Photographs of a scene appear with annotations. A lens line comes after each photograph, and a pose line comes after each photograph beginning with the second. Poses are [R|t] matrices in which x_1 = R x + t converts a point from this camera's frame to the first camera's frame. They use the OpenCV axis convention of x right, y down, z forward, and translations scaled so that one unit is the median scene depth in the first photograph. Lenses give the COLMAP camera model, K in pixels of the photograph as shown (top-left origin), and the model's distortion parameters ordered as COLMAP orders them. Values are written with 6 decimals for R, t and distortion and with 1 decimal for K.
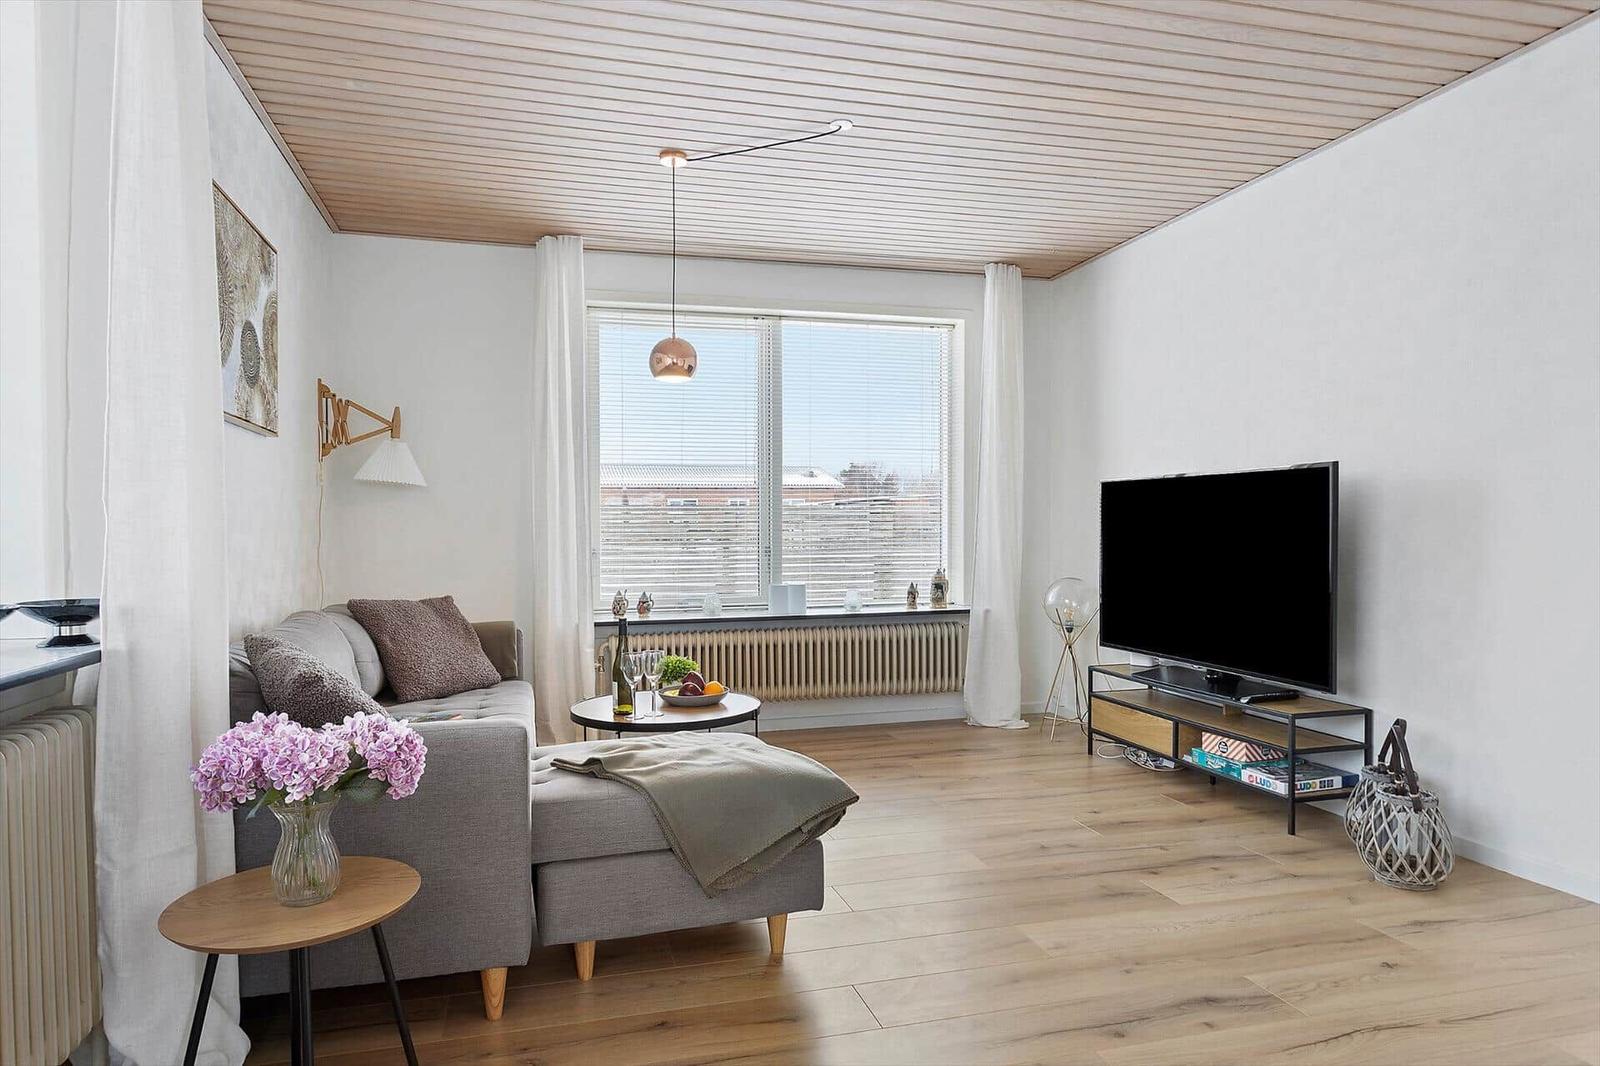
lens RADIAL K [[963.0, 0, 796.0], [0, 963.0, 550.0], [0, 0, 1]] dist [0.000459, 0.000450]
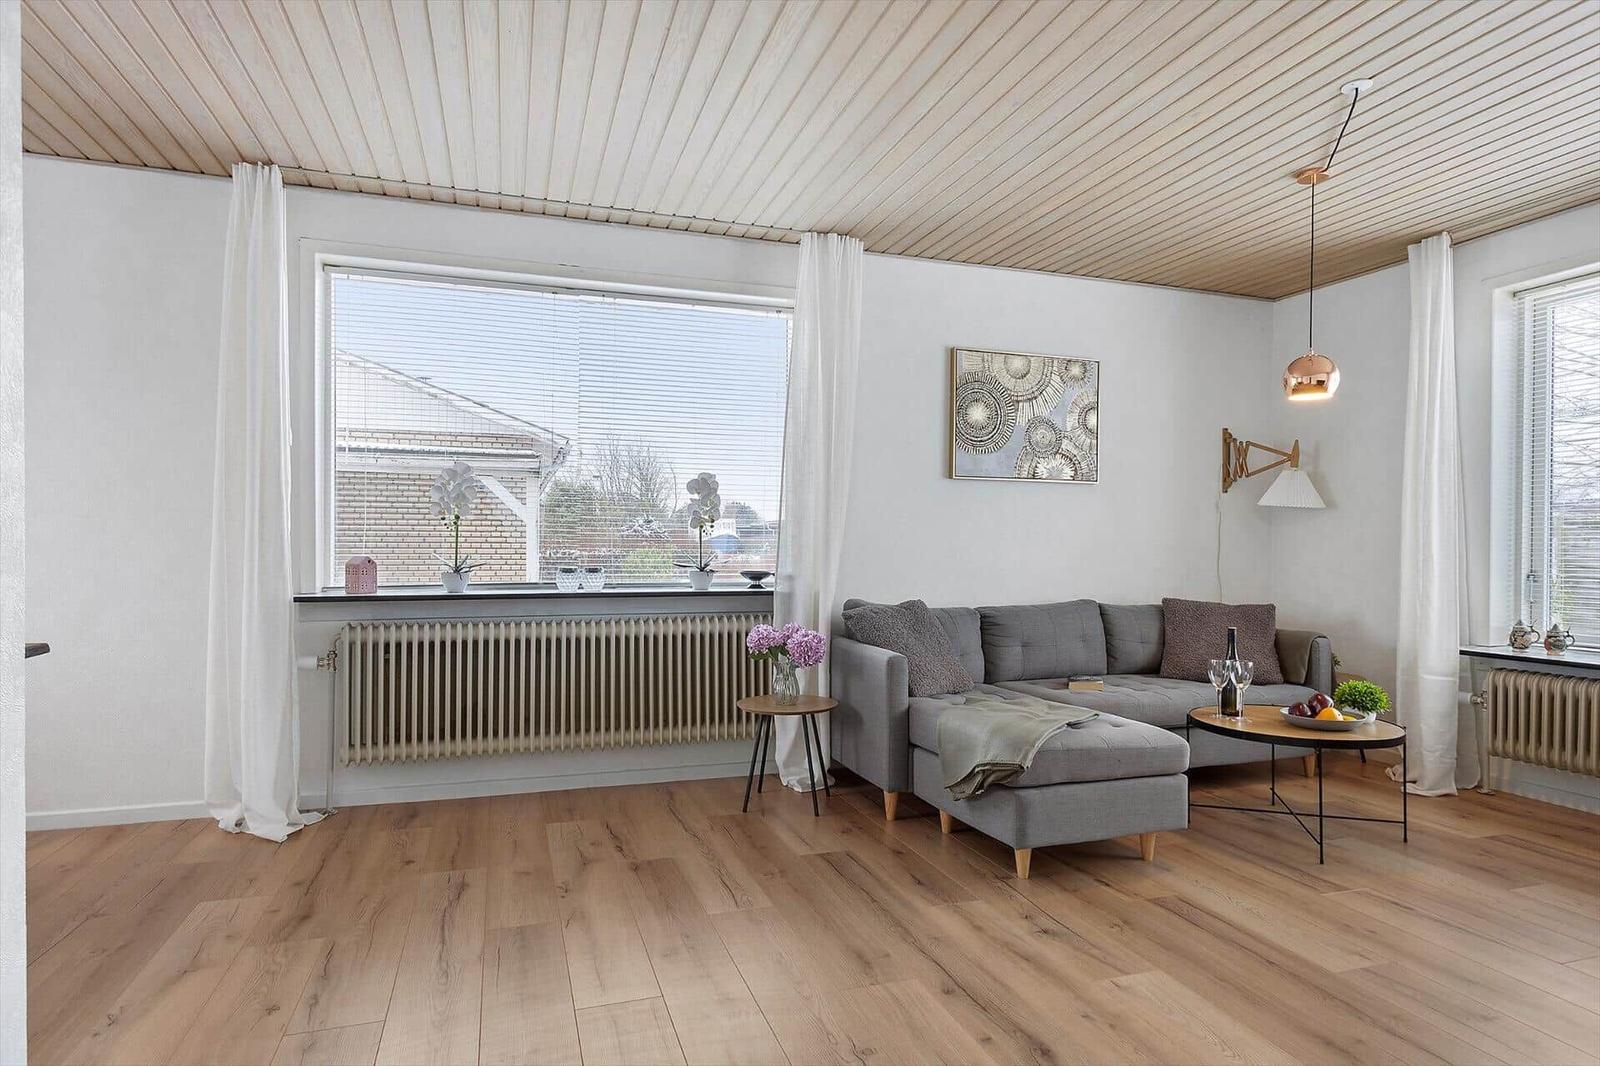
lens RADIAL K [[903.9, 0, 797.7], [0, 903.9, 541.0], [0, 0, 1]] dist [-0.000780, 0.000943]
pose [[0.055664, -0.001445, -0.998449, 0.578591], [-0.028087, 0.999601, -0.003012, -0.006843], [0.998054, 0.028211, 0.055601, 0.314878]]
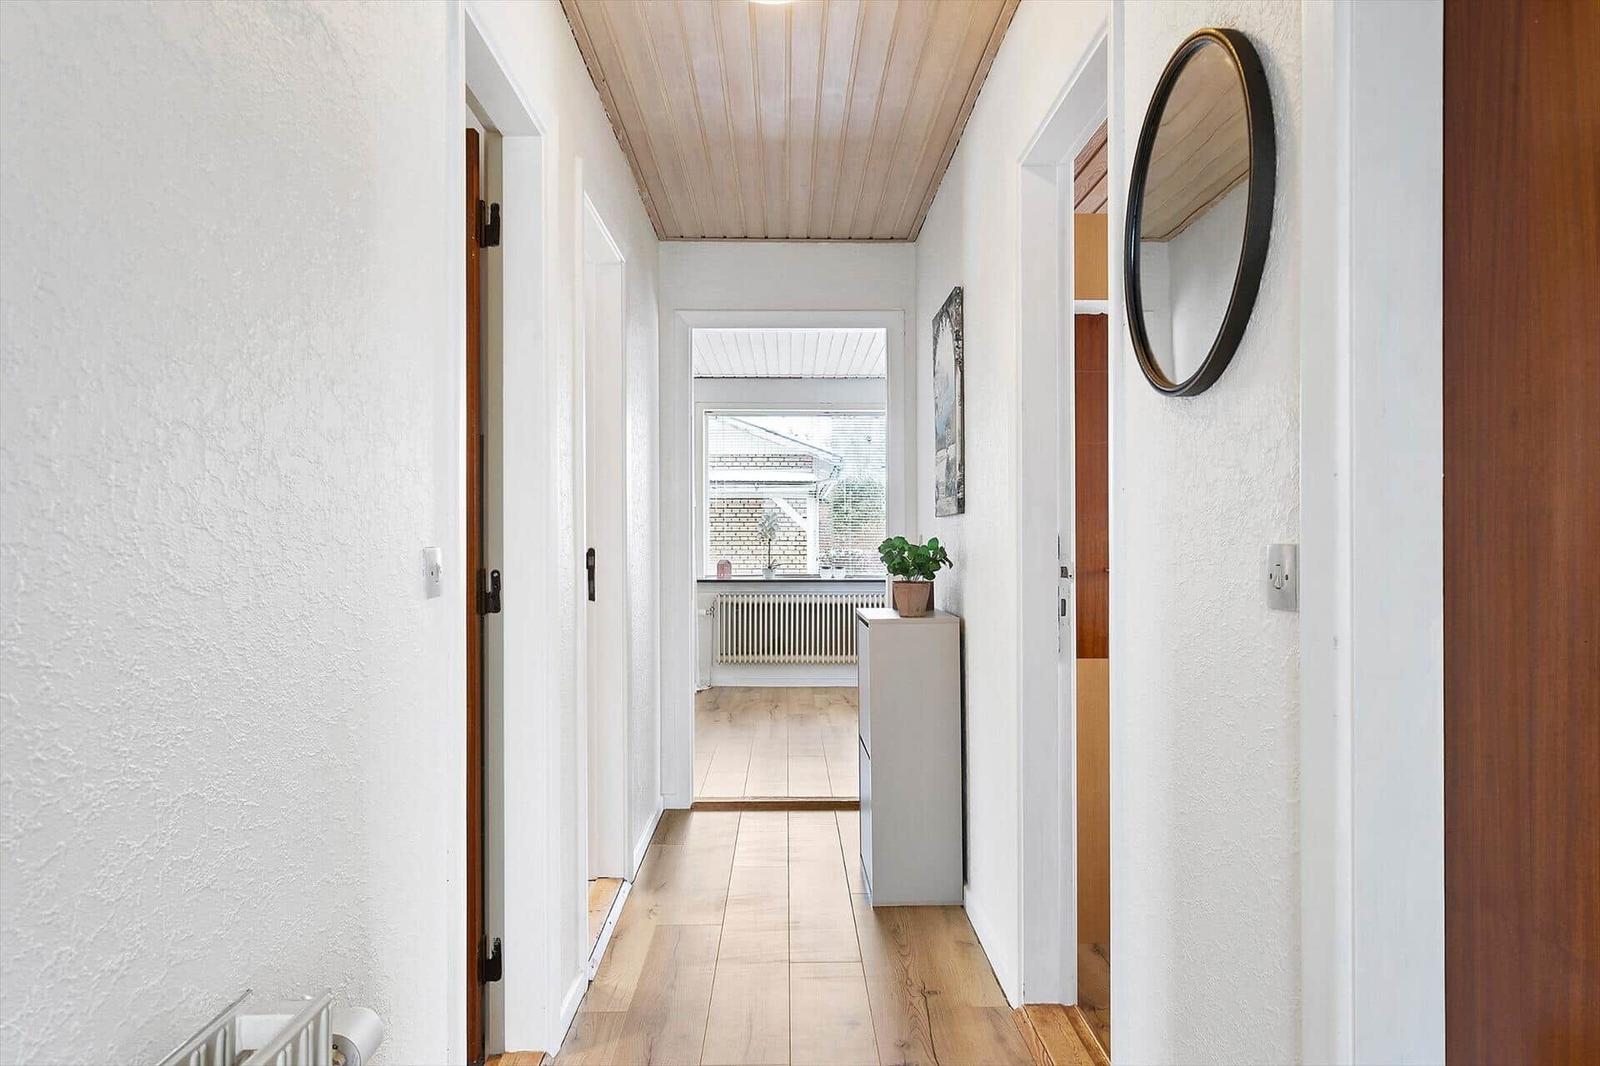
lens RADIAL K [[819.0, 0, 799.1], [0, 819.0, 548.5], [0, 0, 1]] dist [-0.001272, 0.001037]
pose [[-0.246815, 0.007676, -0.969032, 1.071052], [-0.021457, 0.999680, 0.013383, -0.025141], [0.968825, 0.024096, -0.246572, 0.442392]]
